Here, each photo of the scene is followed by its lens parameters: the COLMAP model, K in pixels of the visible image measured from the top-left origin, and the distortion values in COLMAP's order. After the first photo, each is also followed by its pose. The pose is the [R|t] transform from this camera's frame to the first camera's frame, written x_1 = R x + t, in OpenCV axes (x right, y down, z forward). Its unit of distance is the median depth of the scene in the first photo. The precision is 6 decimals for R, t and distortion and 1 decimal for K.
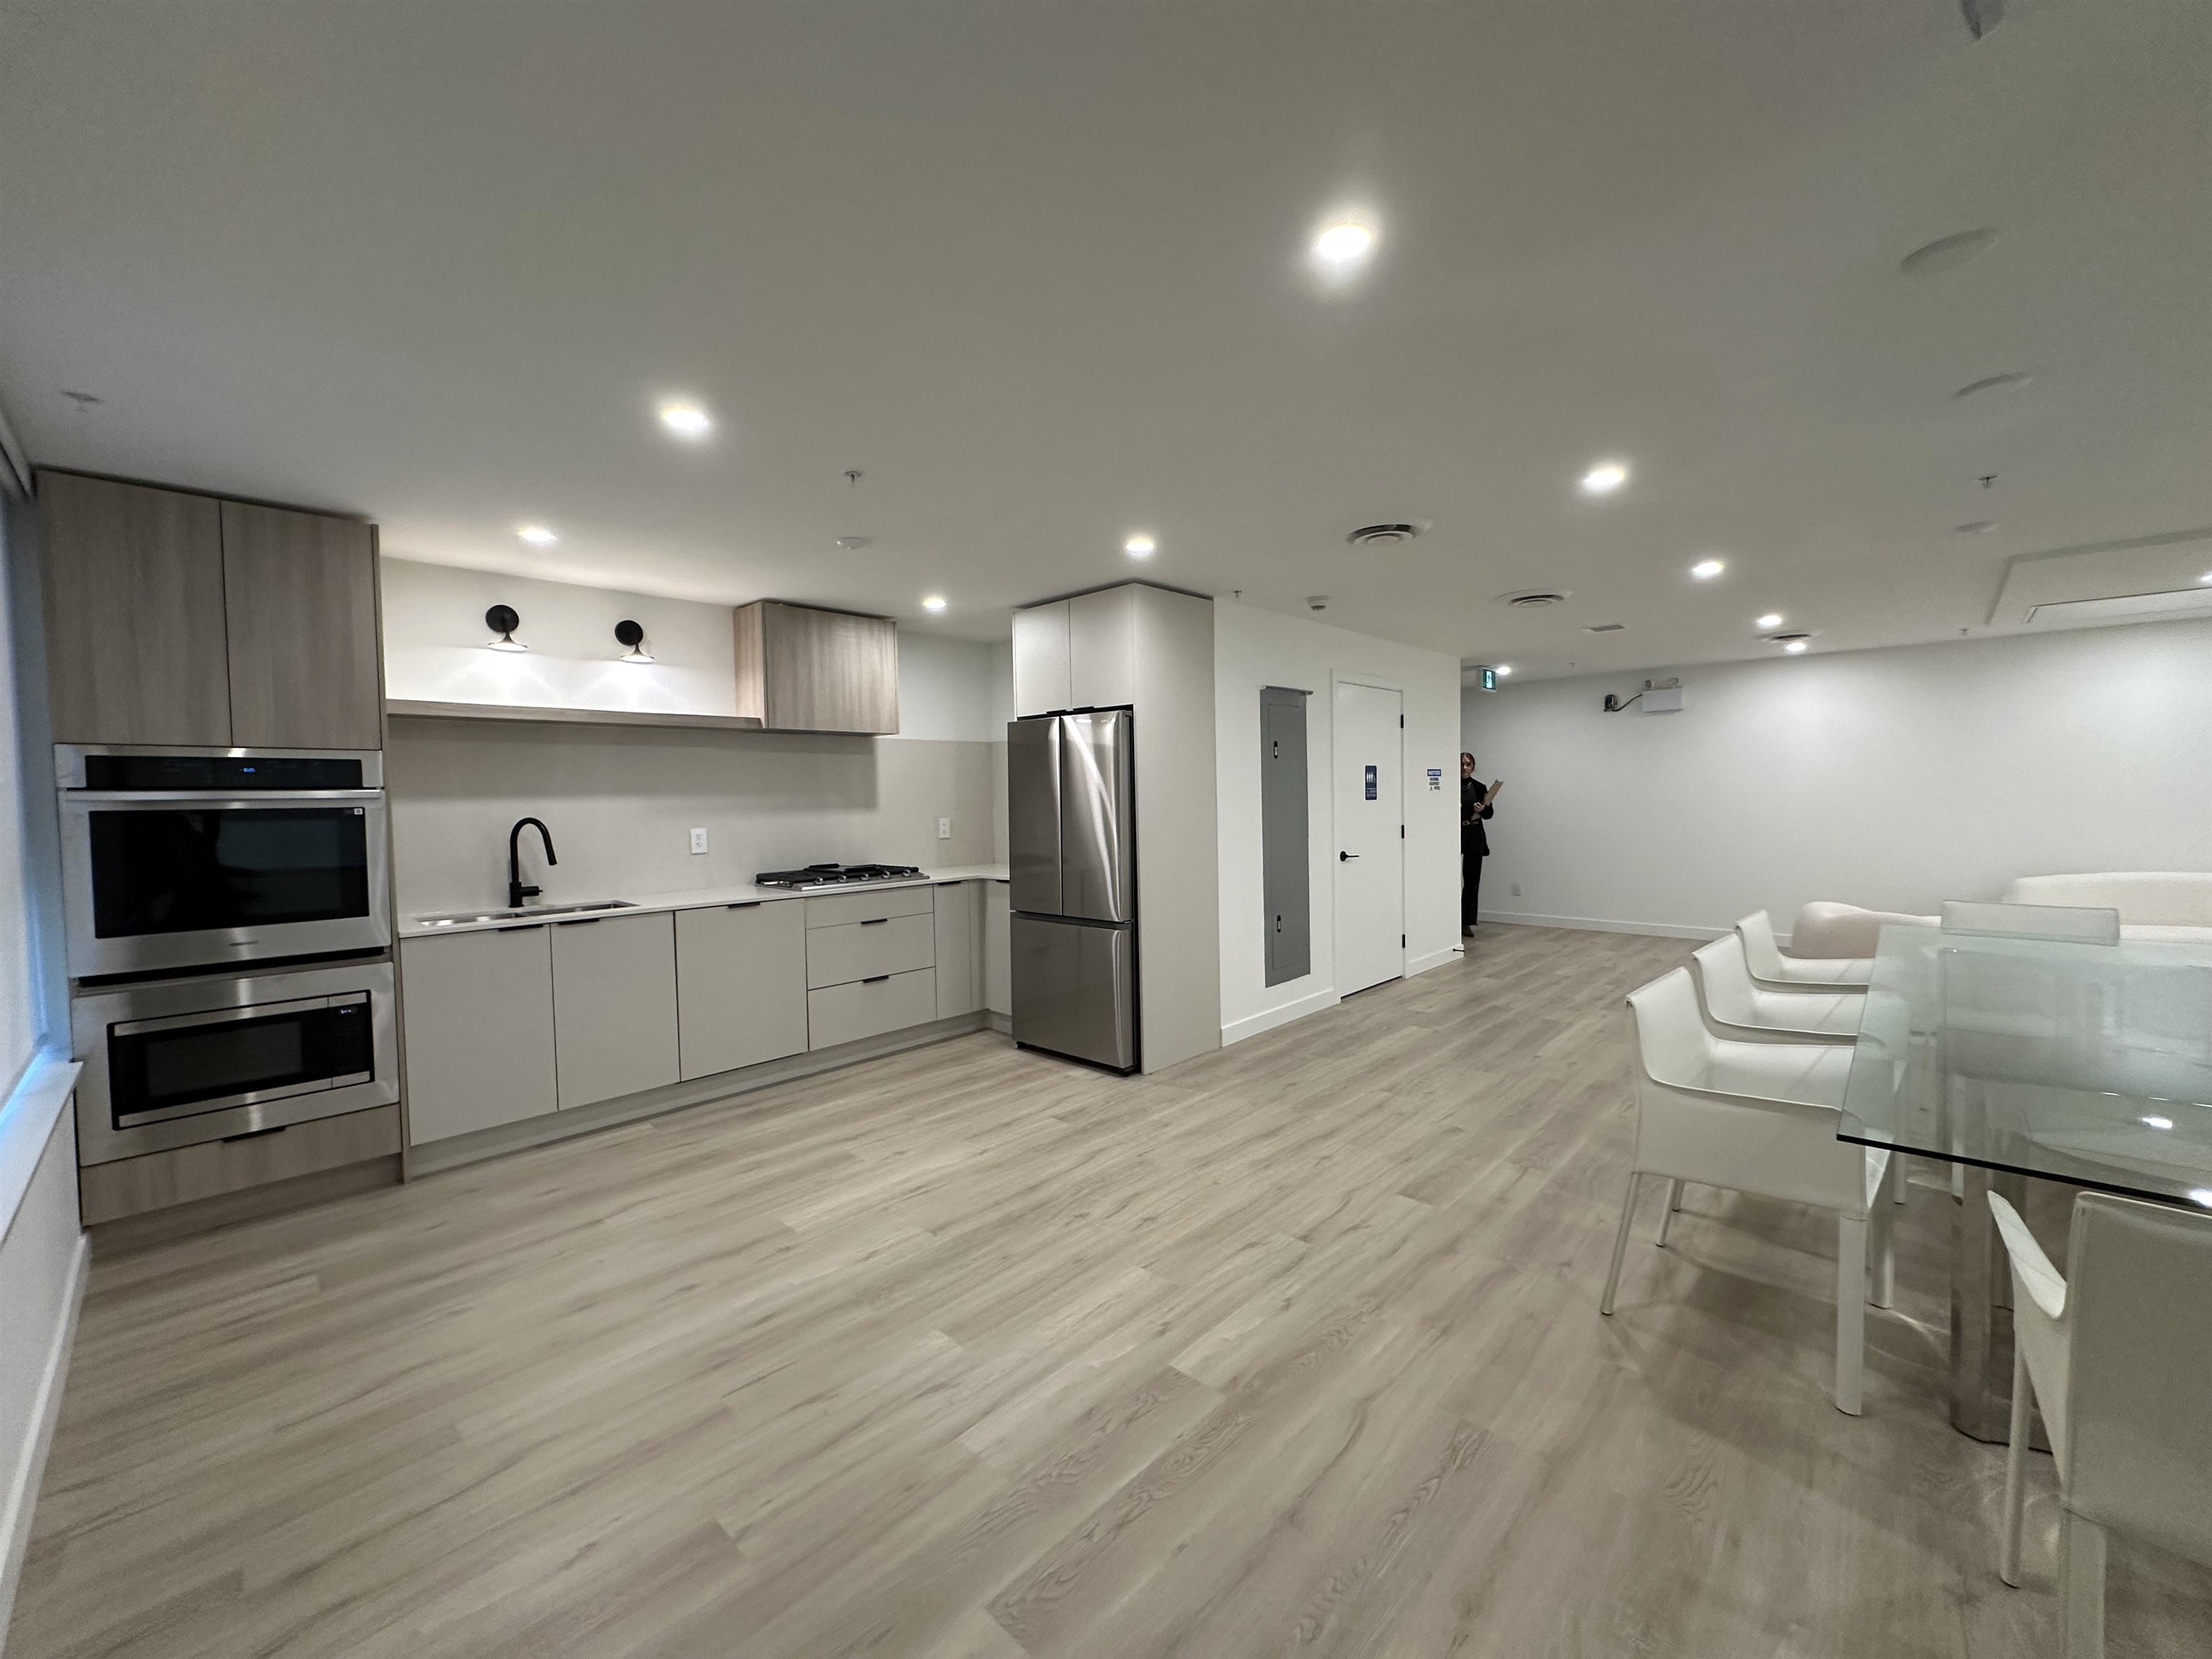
lens RADIAL K [[874.6, 0, 1100.4], [0, 874.6, 829.6], [0, 0, 1]] dist [-0.001684, -0.000242]
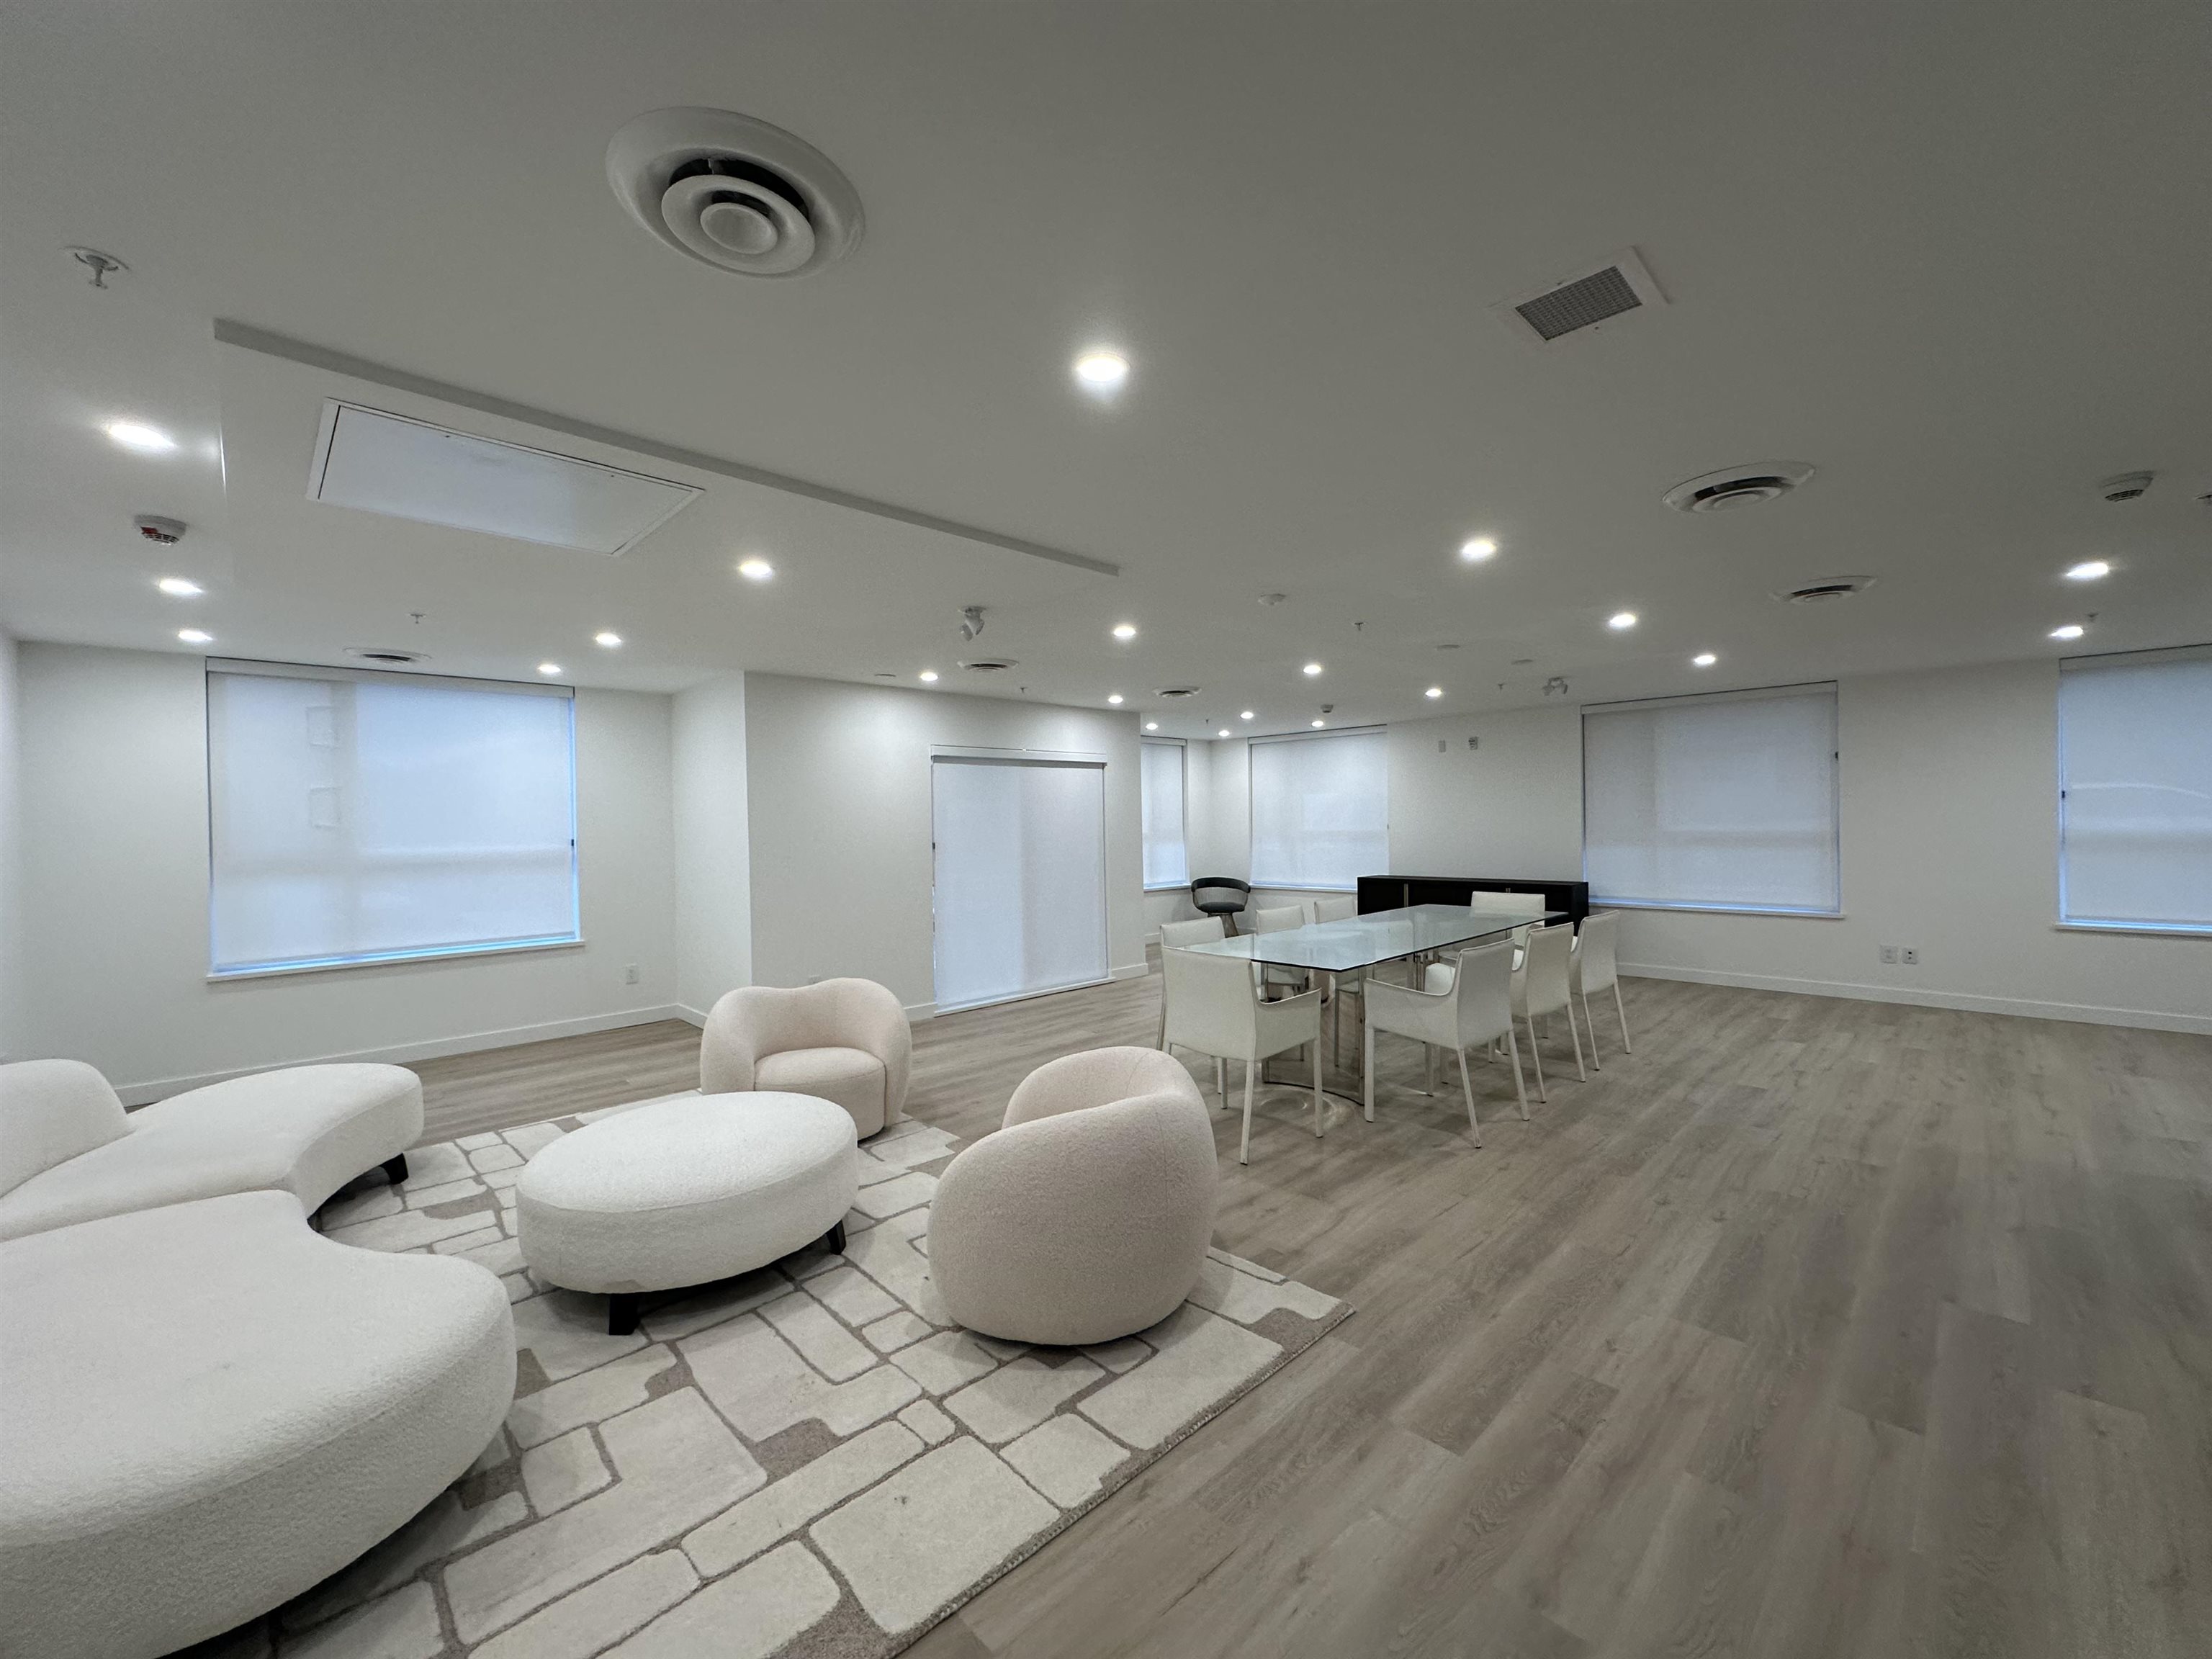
lens RADIAL K [[874.6, 0, 1107.5], [0, 874.6, 827.6], [0, 0, 1]] dist [-0.001684, -0.000242]
pose [[-0.999163, 0.028159, 0.029670, 1.137834], [0.029515, 0.998492, 0.046279, -0.106114], [-0.028322, 0.047116, -0.998488, 2.019233]]
